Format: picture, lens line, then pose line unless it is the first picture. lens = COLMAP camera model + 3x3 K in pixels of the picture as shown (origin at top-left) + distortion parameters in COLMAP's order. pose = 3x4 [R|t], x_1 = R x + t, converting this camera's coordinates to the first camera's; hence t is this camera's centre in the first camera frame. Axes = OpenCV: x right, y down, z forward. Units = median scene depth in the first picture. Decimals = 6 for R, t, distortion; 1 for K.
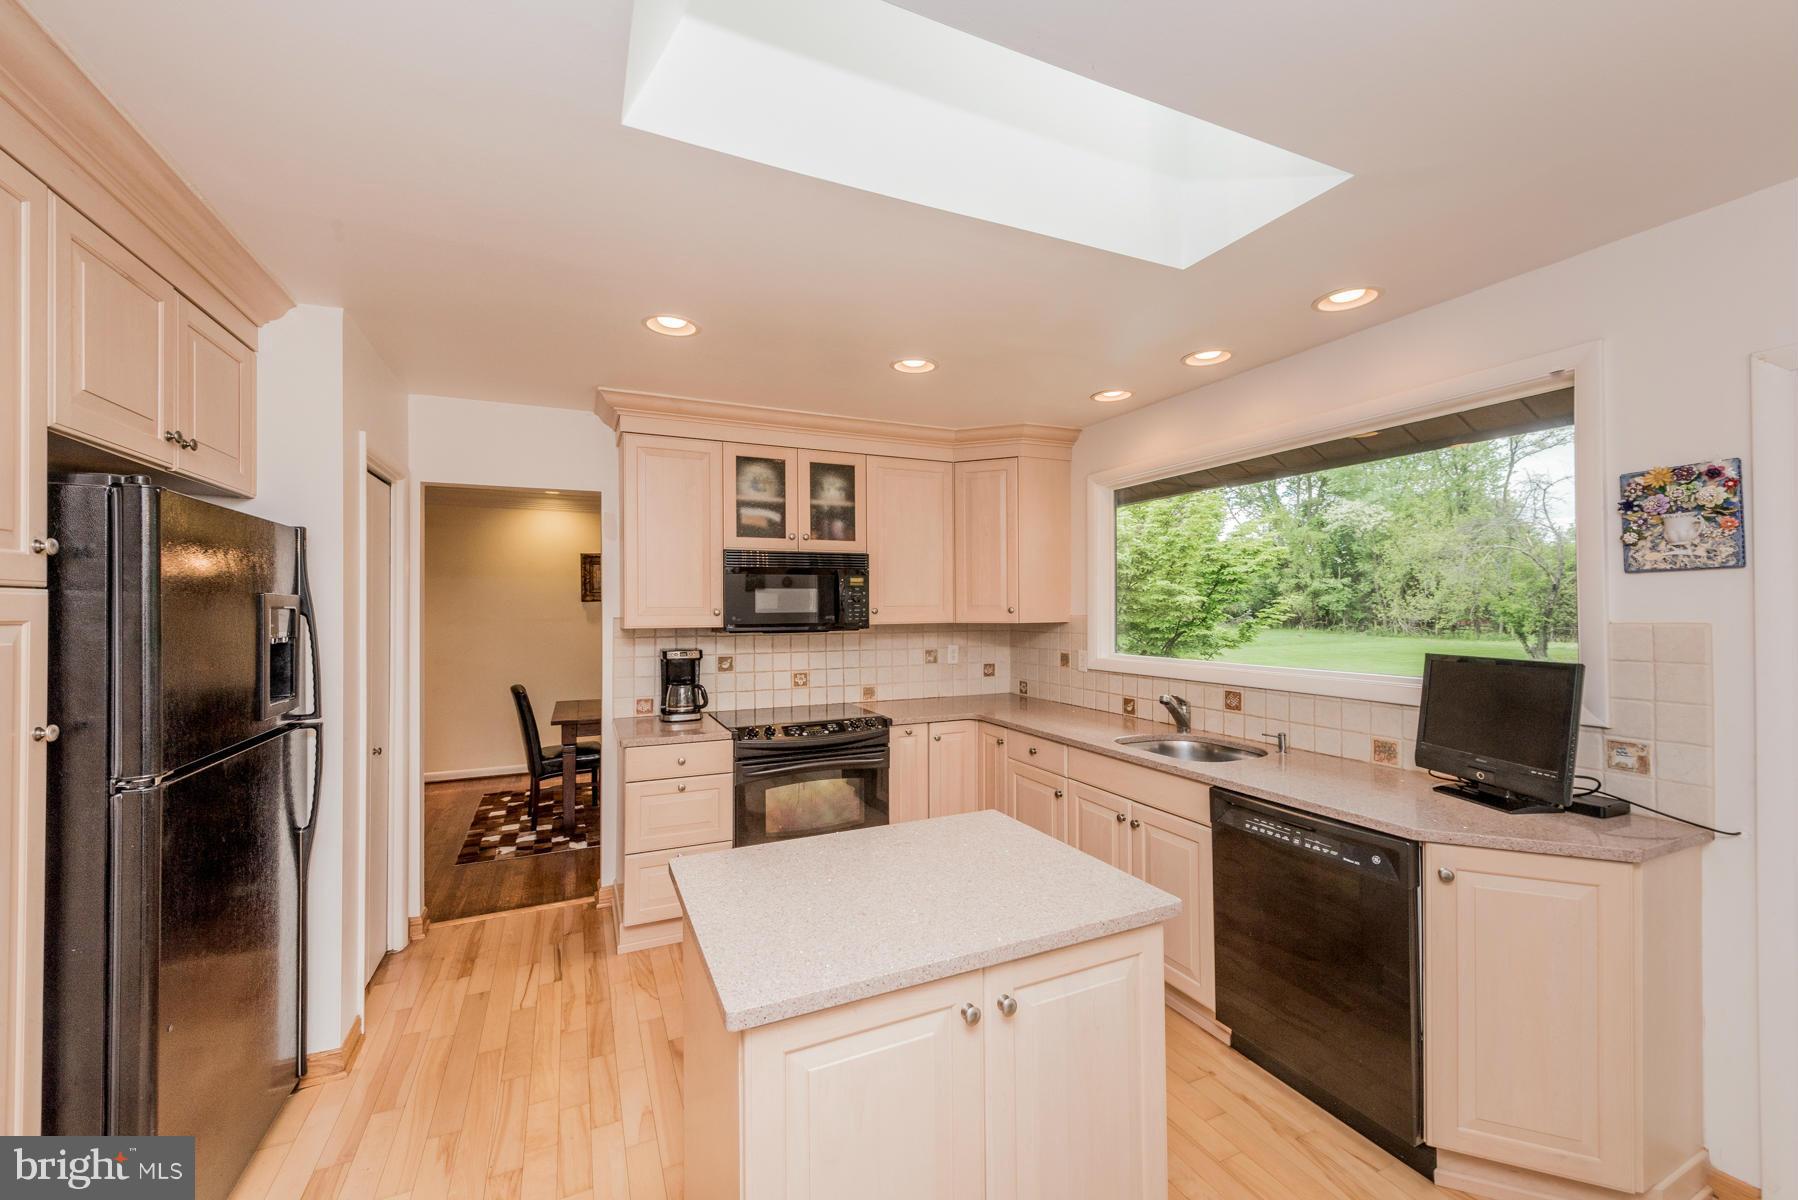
lens RADIAL K [[720.9, 0, 893.5], [0, 720.9, 610.1], [0, 0, 1]] dist [0.015453, -0.002042]
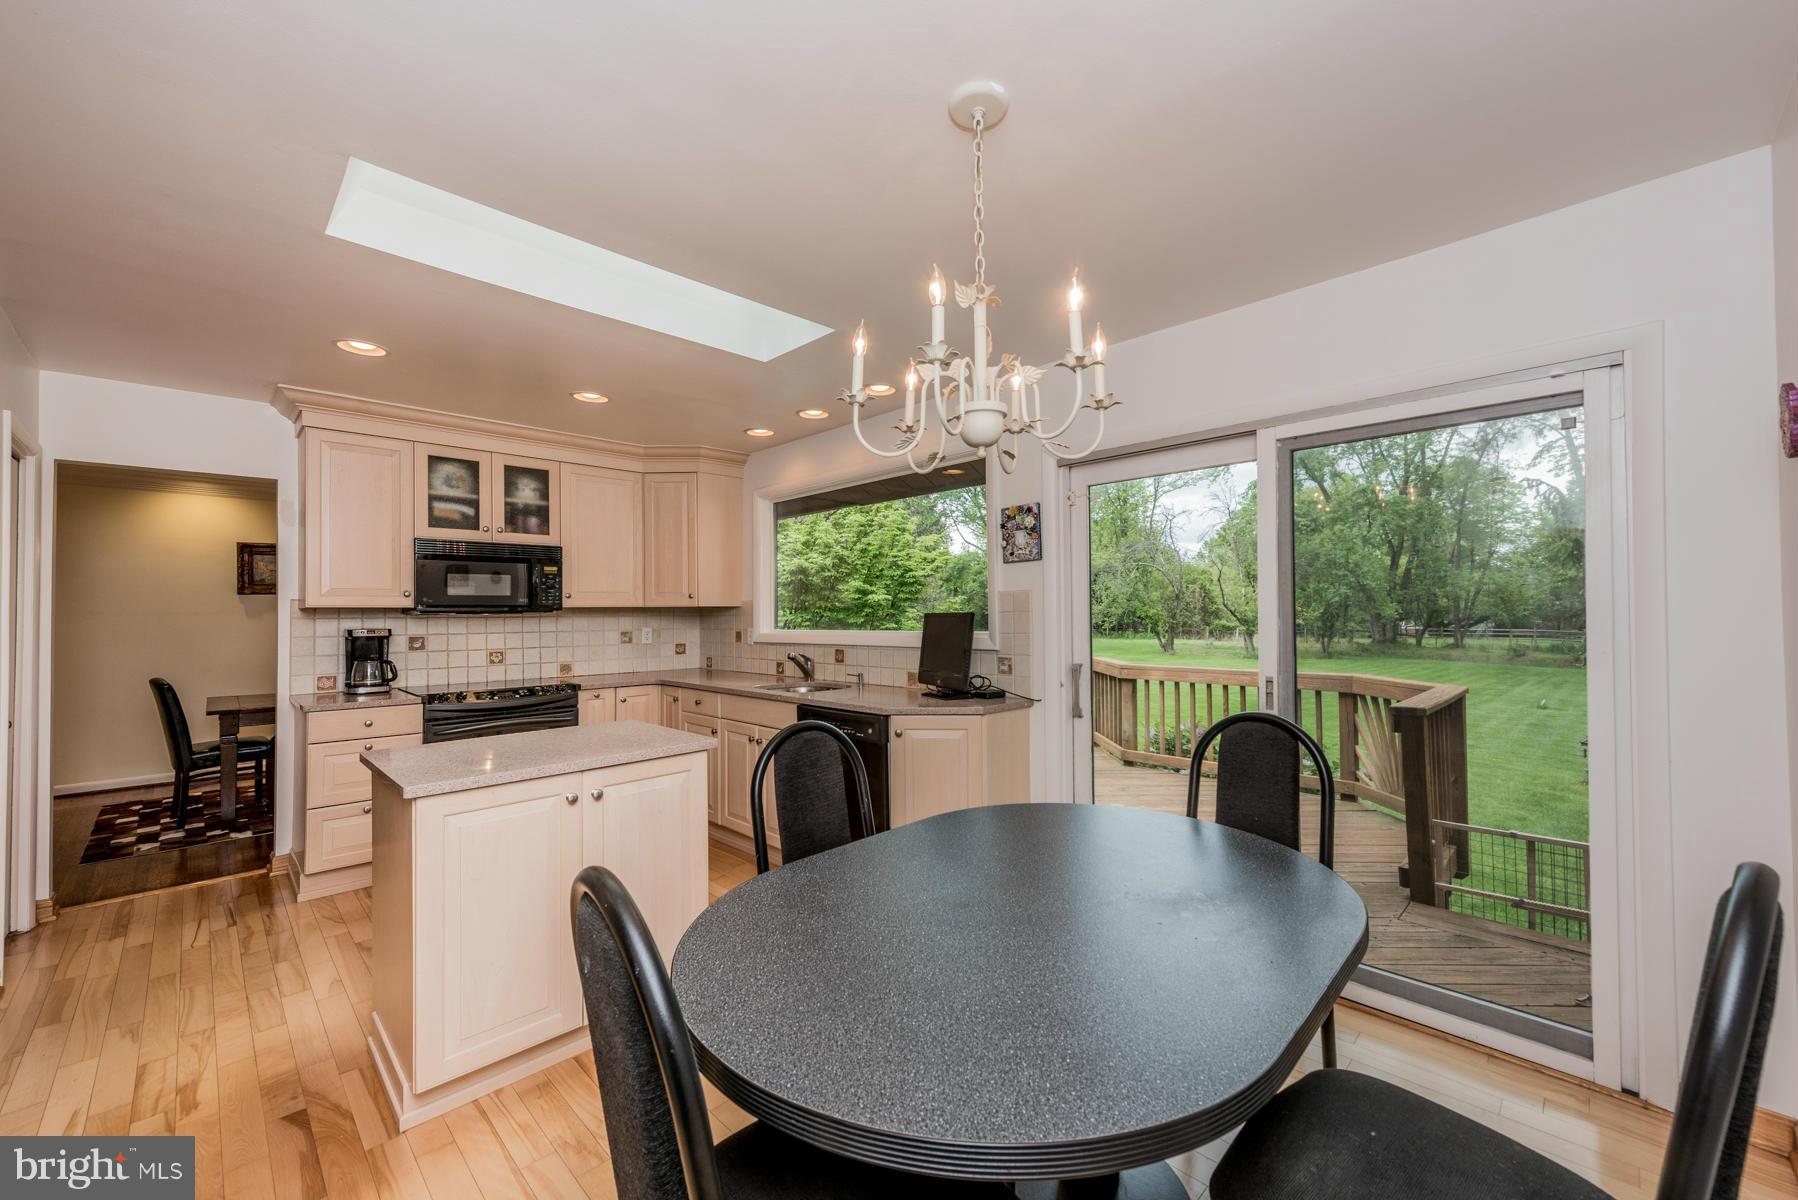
lens RADIAL K [[720.9, 0, 899.3], [0, 720.9, 607.6], [0, 0, 1]] dist [0.015453, -0.002042]
pose [[0.939593, -0.000714, 0.342292, 0.104906], [0.005910, 0.999883, -0.014139, 0.054829], [-0.342241, 0.015308, 0.939487, -0.386709]]
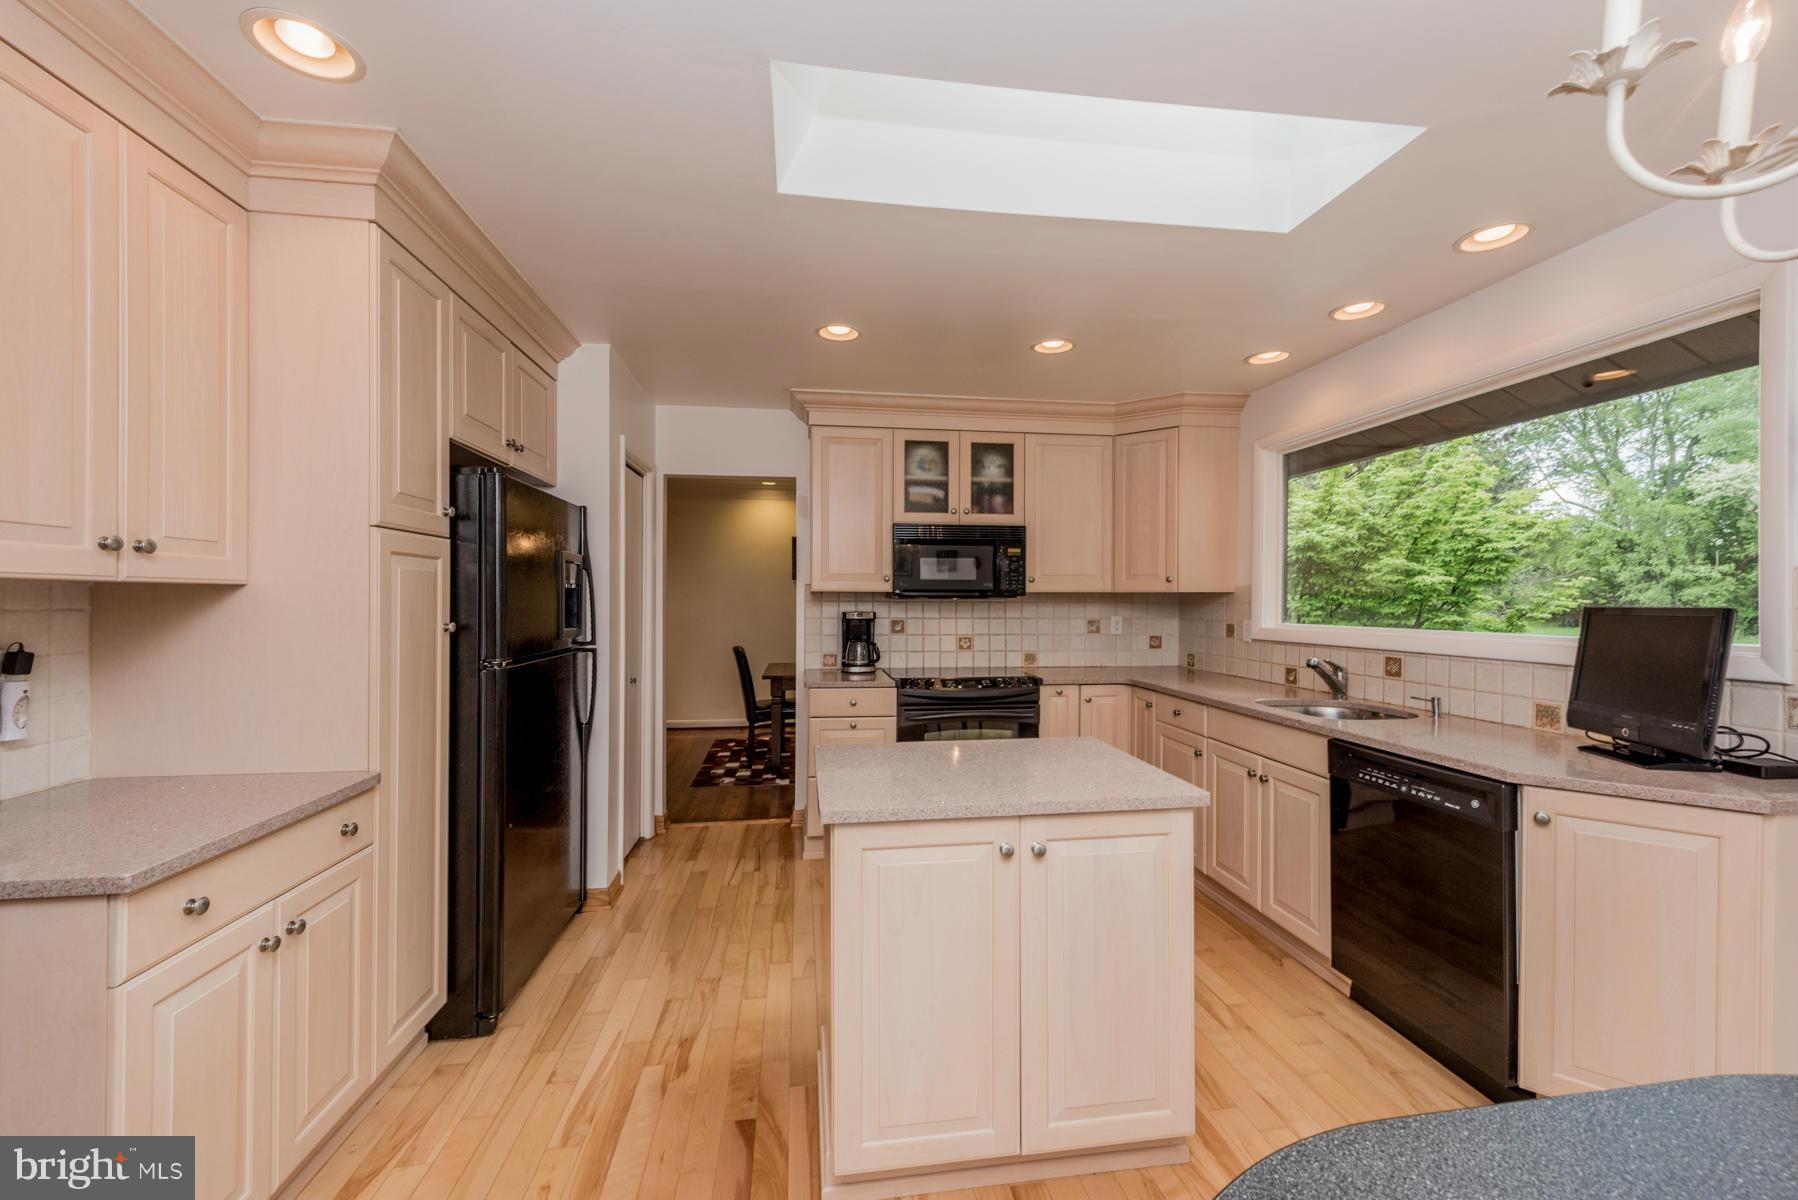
lens RADIAL K [[720.9, 0, 894.5], [0, 720.9, 612.5], [0, 0, 1]] dist [0.015453, -0.002042]
pose [[0.958992, 0.014190, -0.283077, 0.112664], [-0.009398, 0.999789, 0.018279, 0.044141], [0.283277, -0.014869, 0.958923, -0.119743]]
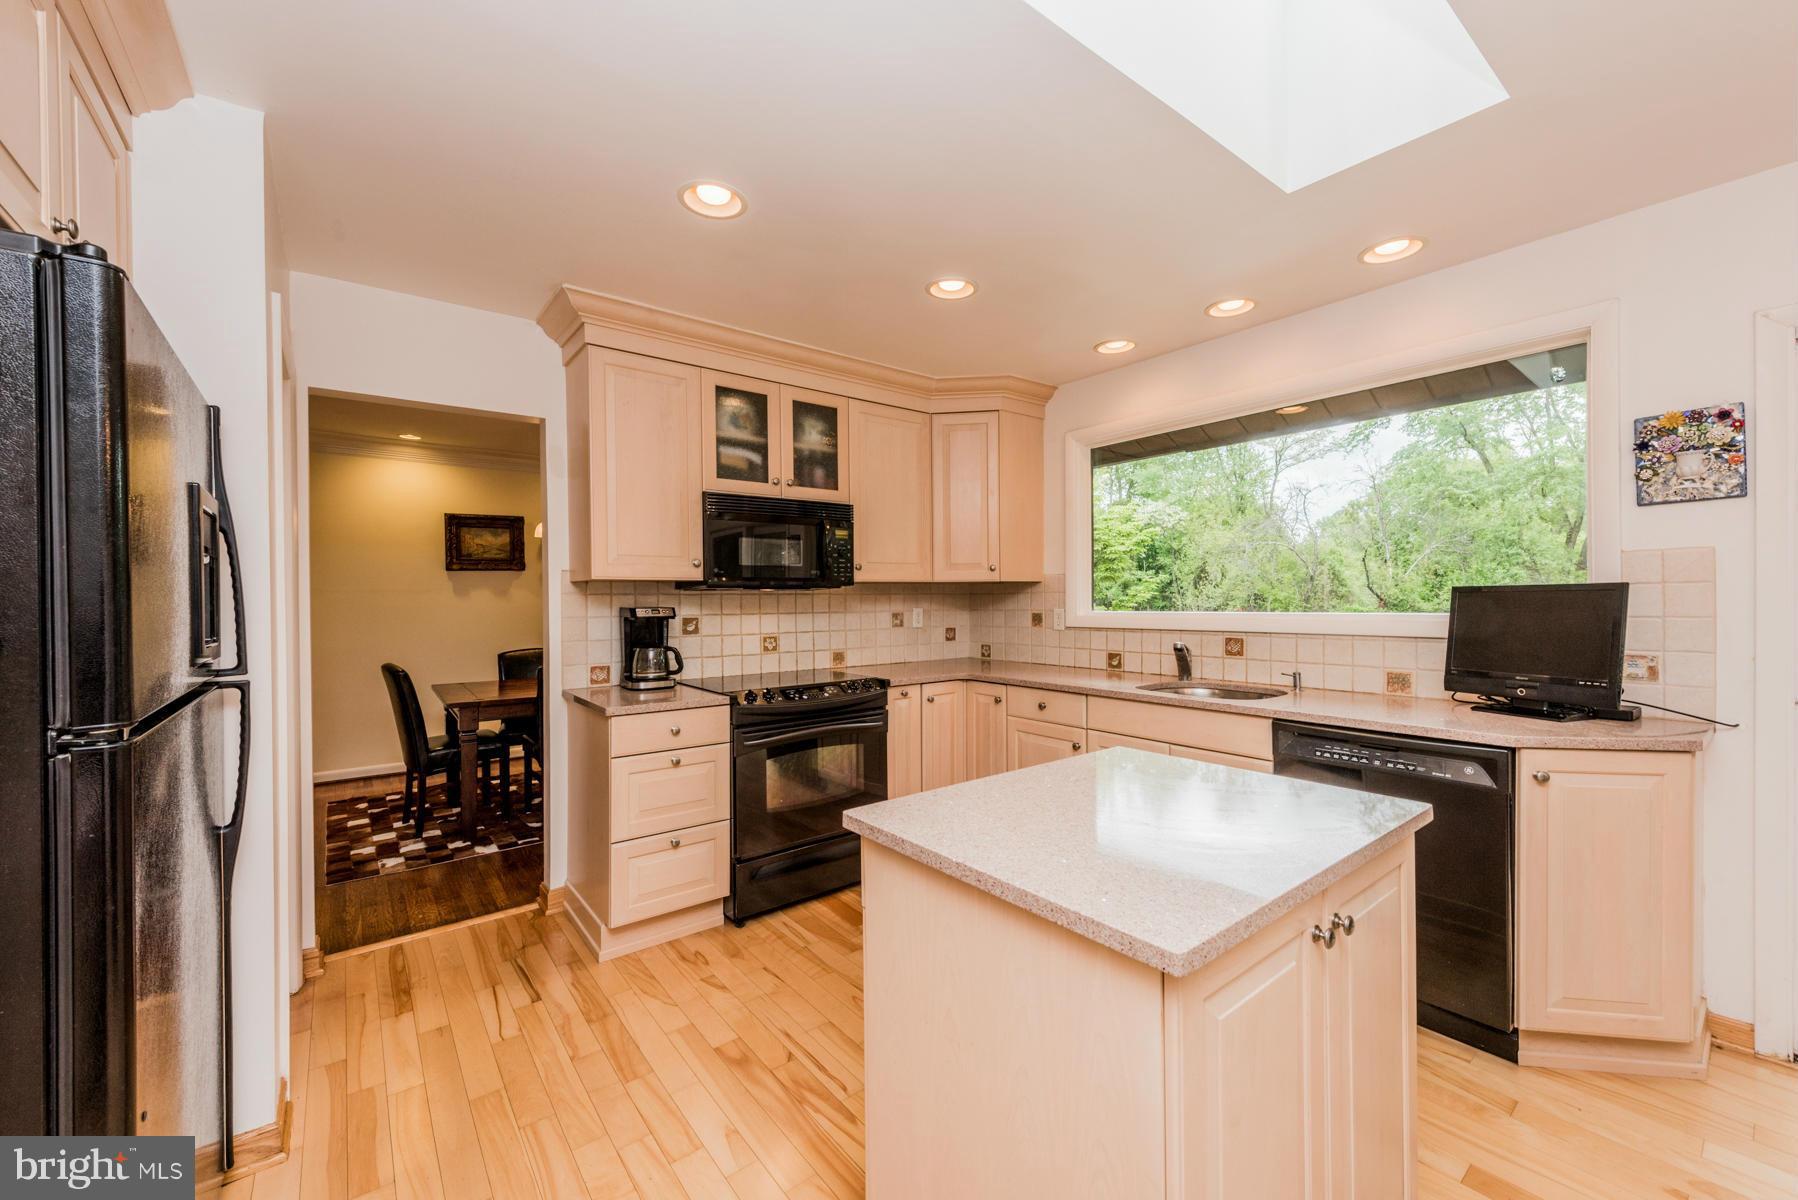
lens RADIAL K [[720.9, 0, 905.4], [0, 720.9, 609.4], [0, 0, 1]] dist [0.015453, -0.002042]
pose [[0.971824, -0.006944, 0.235605, -0.252190], [0.004425, 0.999927, 0.011219, 0.062007], [-0.235666, -0.009861, 0.971784, 0.110777]]
